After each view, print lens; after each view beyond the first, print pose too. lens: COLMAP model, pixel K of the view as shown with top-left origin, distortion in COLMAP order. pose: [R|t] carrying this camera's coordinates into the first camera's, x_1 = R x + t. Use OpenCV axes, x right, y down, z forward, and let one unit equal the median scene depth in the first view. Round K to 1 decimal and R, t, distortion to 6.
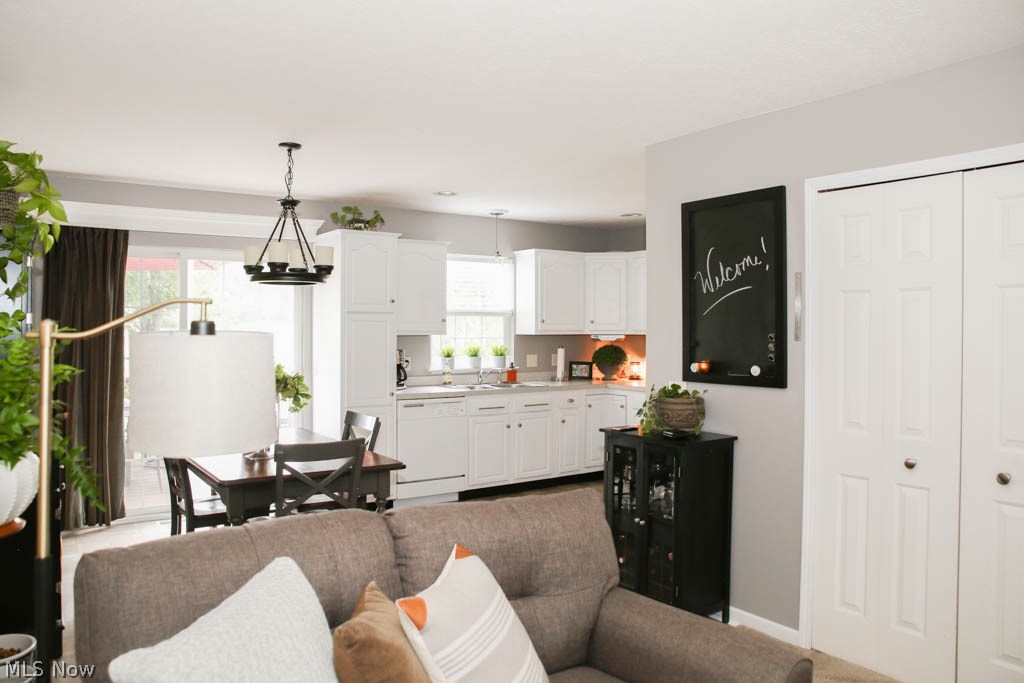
lens RADIAL K [[759.0, 0, 512.0], [0, 759.0, 341.5], [0, 0, 1]] dist [-0.320637, 0.000182]
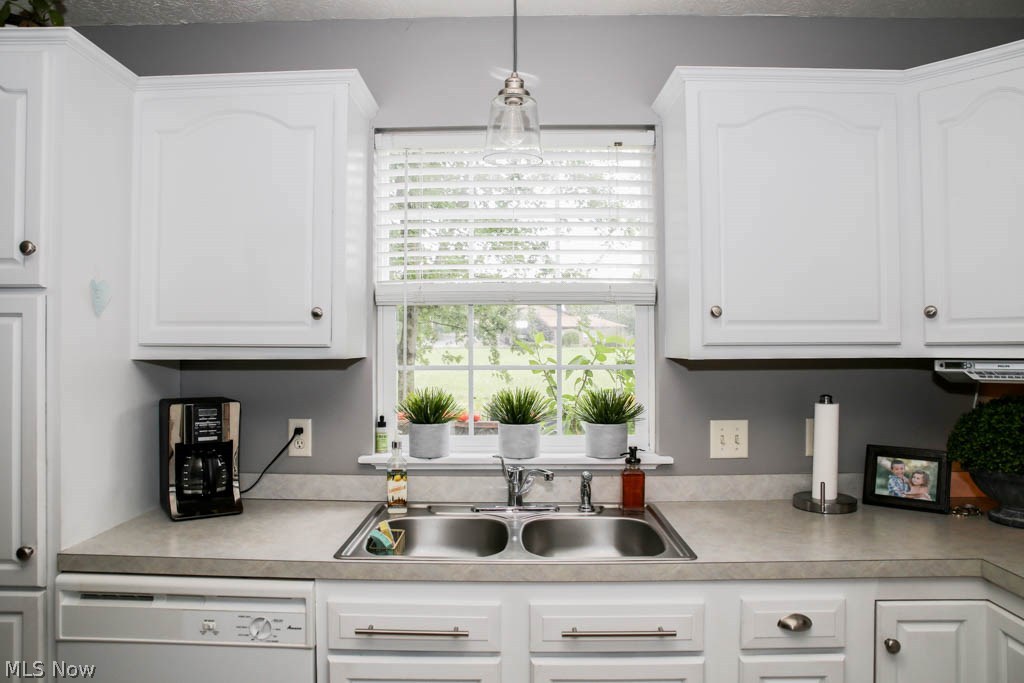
lens RADIAL K [[758.0, 0, 512.0], [0, 758.0, 341.5], [0, 0, 1]] dist [-0.077990, 0.000849]
pose [[0.818580, 0.004466, -0.574375, 0.136915], [-0.009285, 0.999942, -0.005457, -0.012949], [0.574317, 0.009800, 0.818574, 0.704751]]
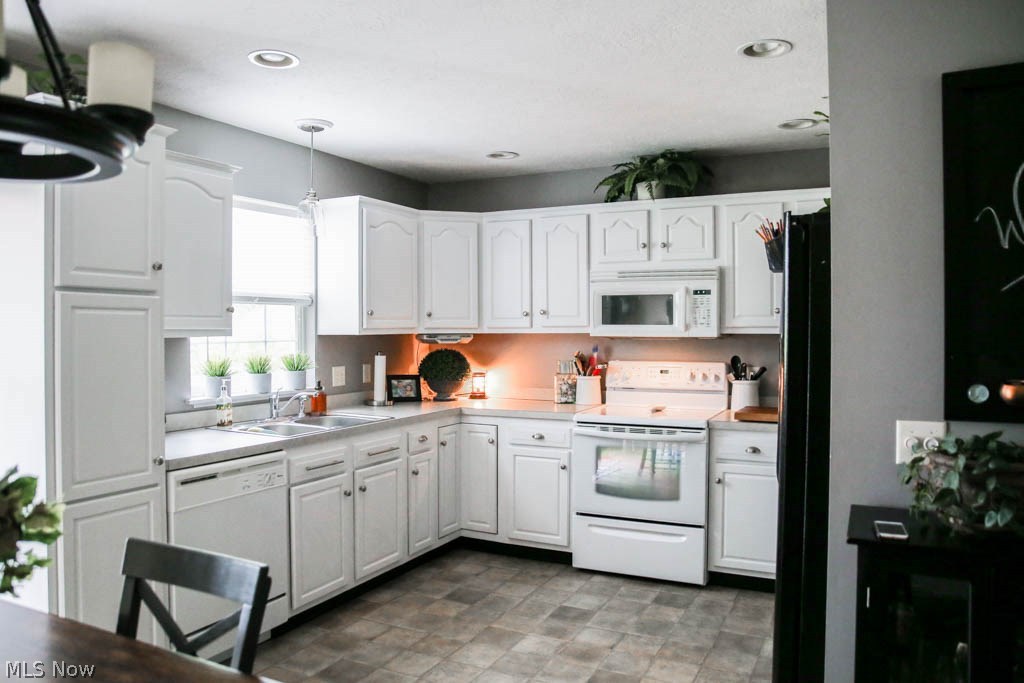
lens RADIAL K [[758.0, 0, 512.0], [0, 758.0, 341.5], [0, 0, 1]] dist [-0.077990, 0.000849]
pose [[0.876464, -0.012063, 0.481316, -0.153215], [0.011849, 0.999924, 0.003482, -0.004106], [-0.481321, 0.002651, 0.876540, 0.388380]]
